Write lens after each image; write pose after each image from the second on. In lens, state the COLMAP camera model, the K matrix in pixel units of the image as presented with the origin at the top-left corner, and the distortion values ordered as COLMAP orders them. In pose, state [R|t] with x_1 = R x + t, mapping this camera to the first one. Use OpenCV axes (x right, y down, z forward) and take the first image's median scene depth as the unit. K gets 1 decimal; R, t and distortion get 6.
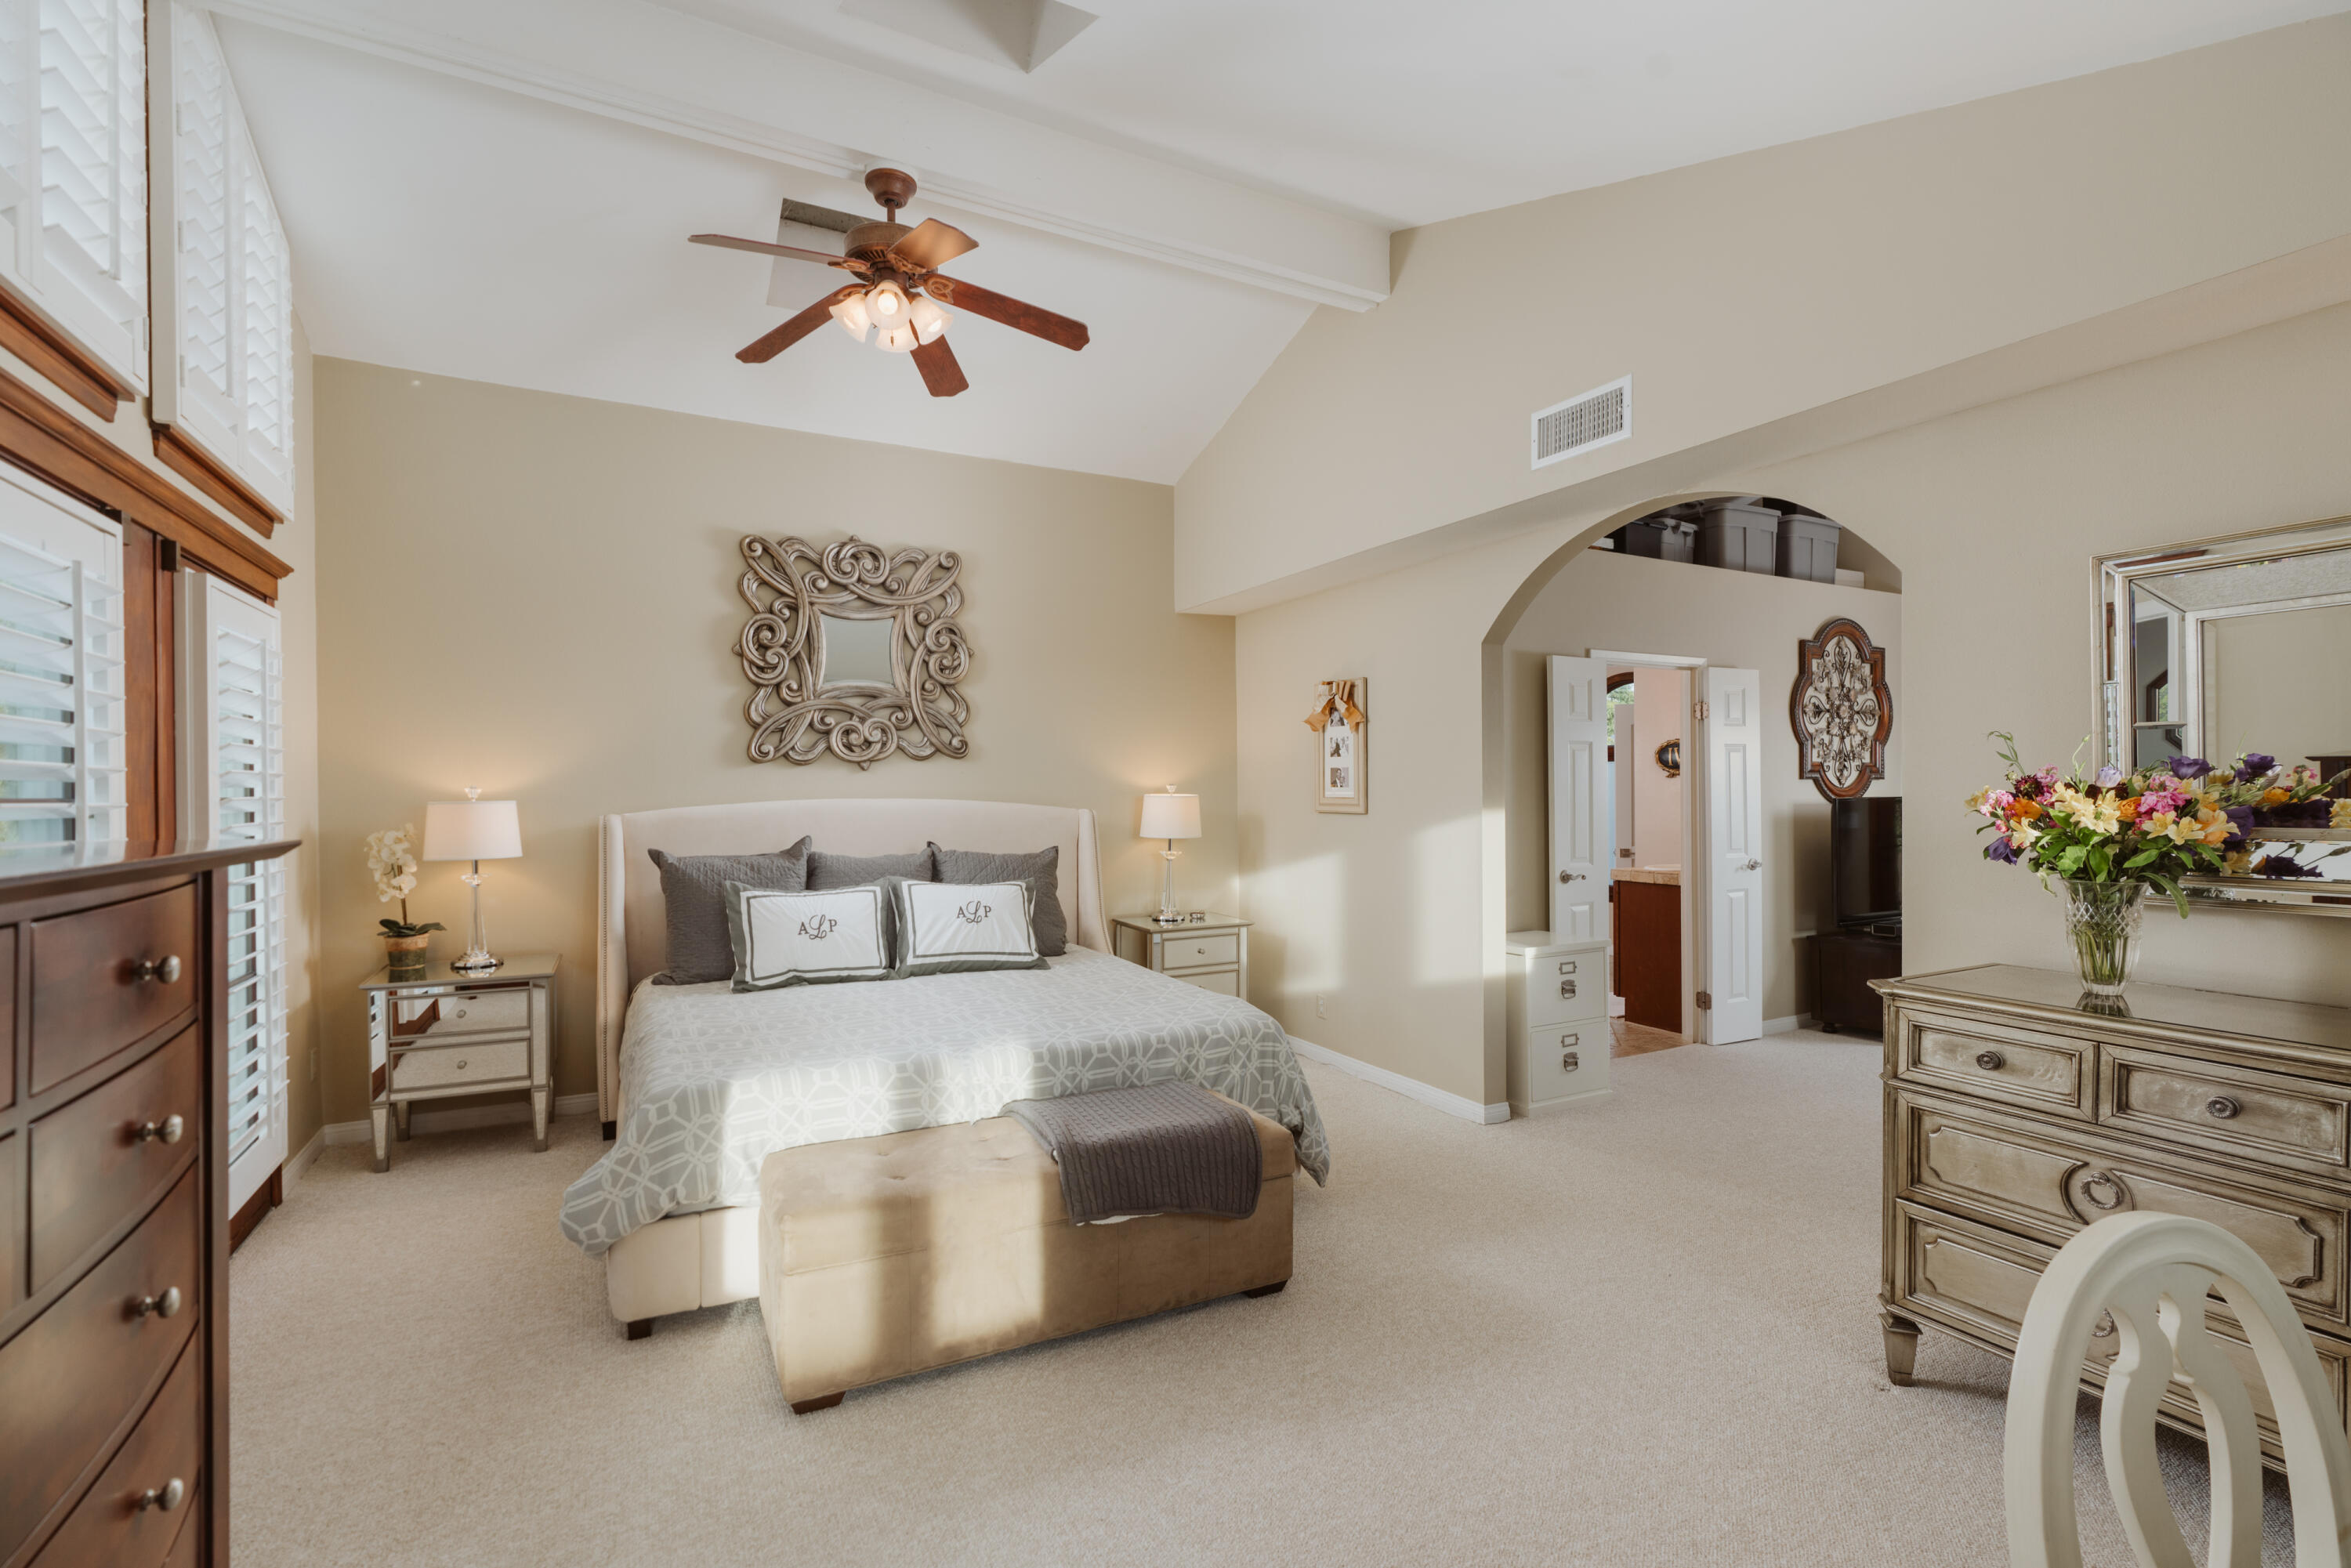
lens RADIAL K [[1081.0, 0, 1180.7], [0, 1081.0, 784.9], [0, 0, 1]] dist [-0.009158, 0.002497]
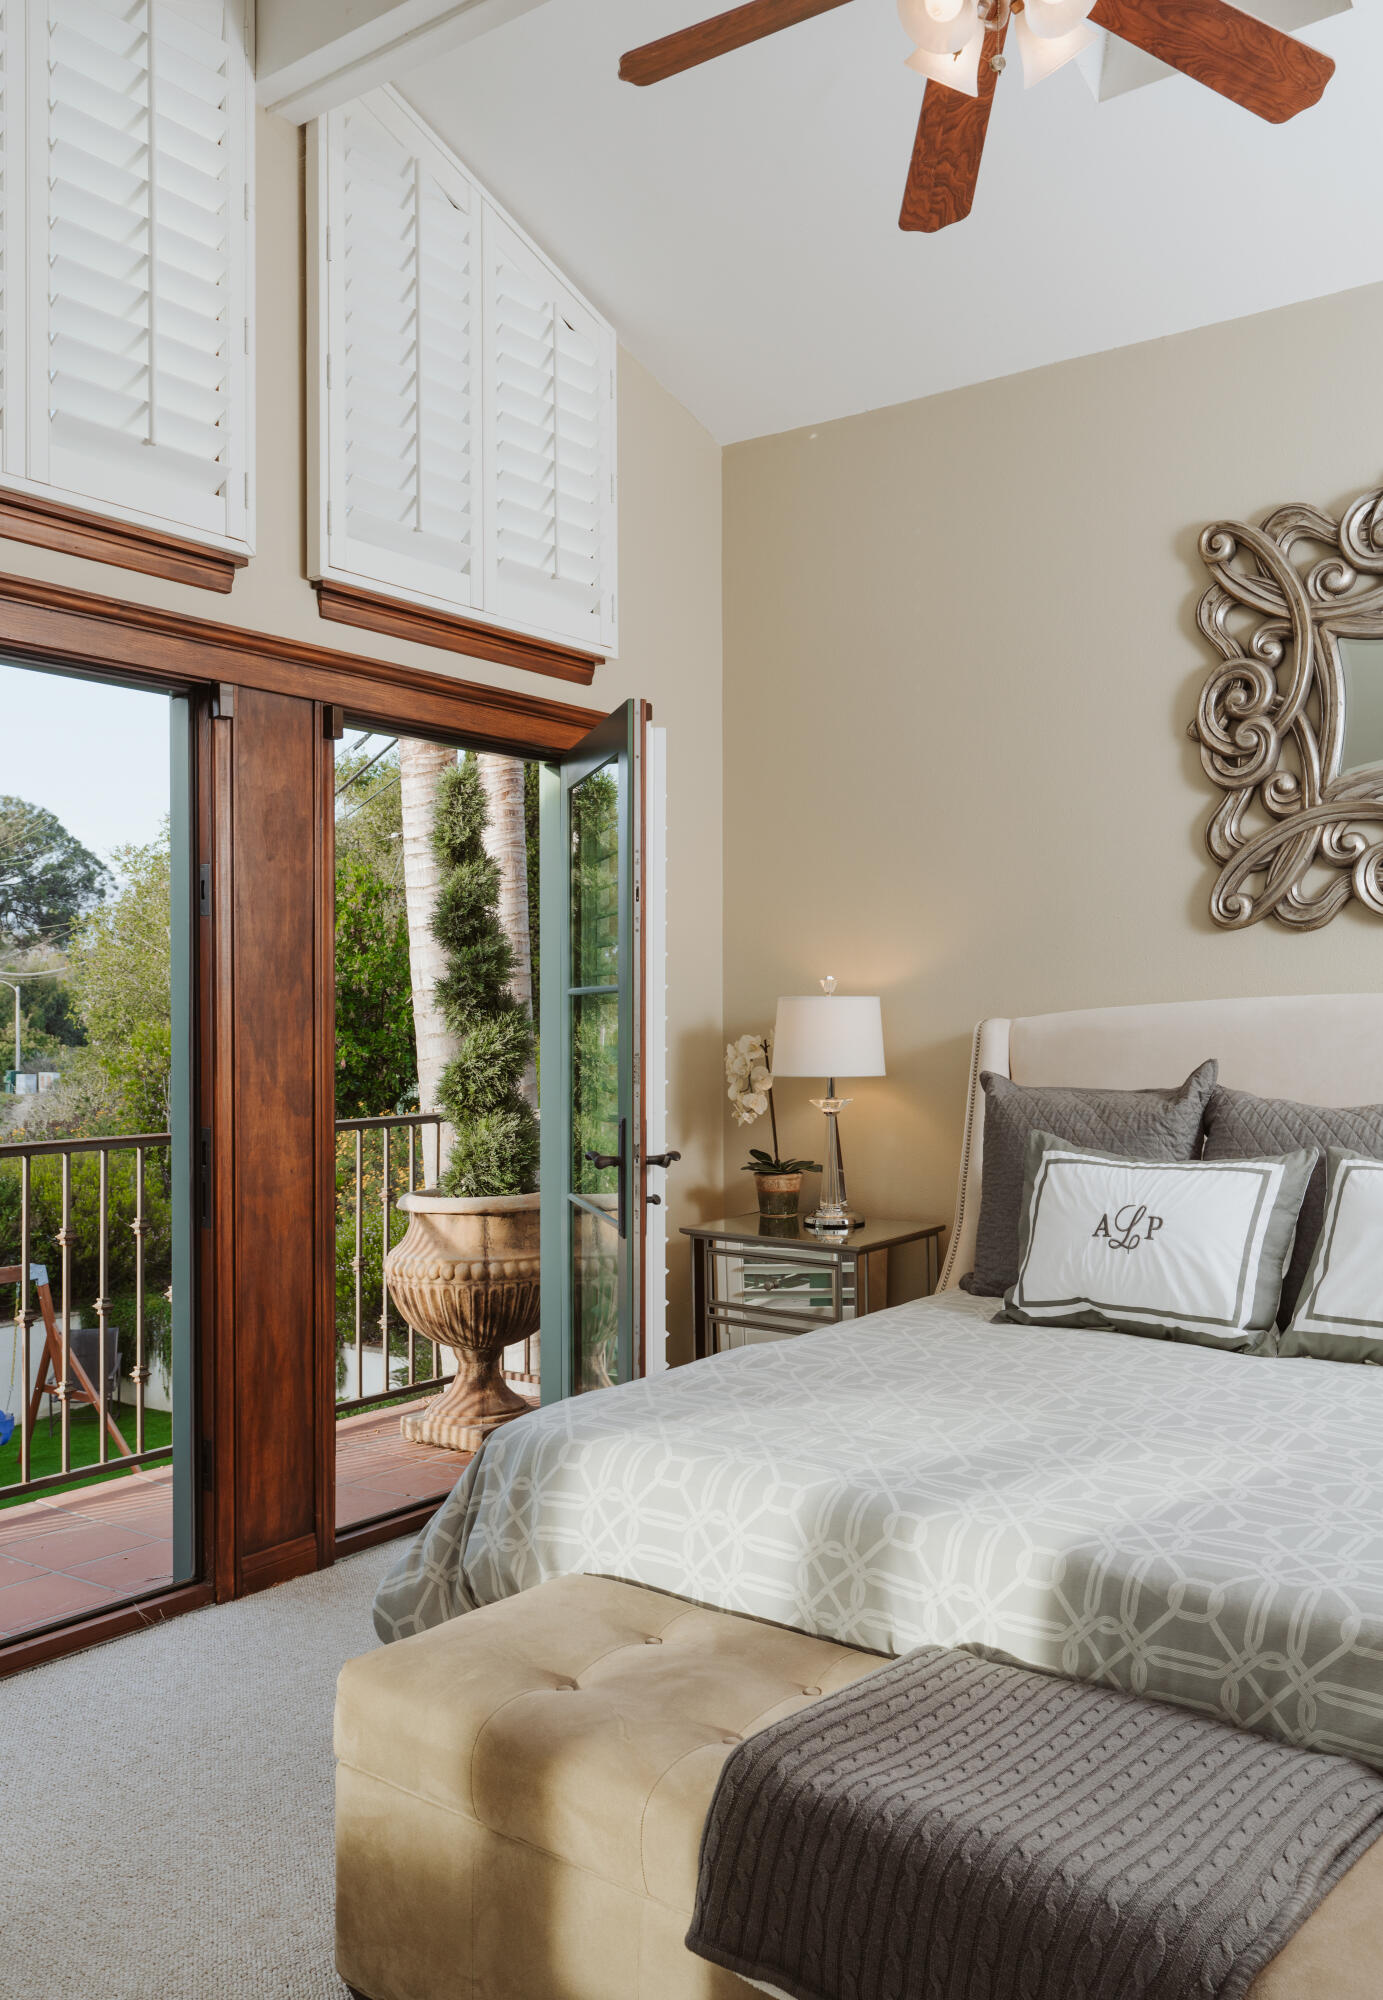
lens RADIAL K [[1665.4, 0, 696.7], [0, 1665.4, 998.8], [0, 0, 1]] dist [0.036553, 0.012271]
pose [[0.415783, -0.002935, -0.909459, 0.309648], [0.005647, 0.999984, -0.000645, 0.015991], [0.909446, -0.004868, 0.415793, 0.430469]]
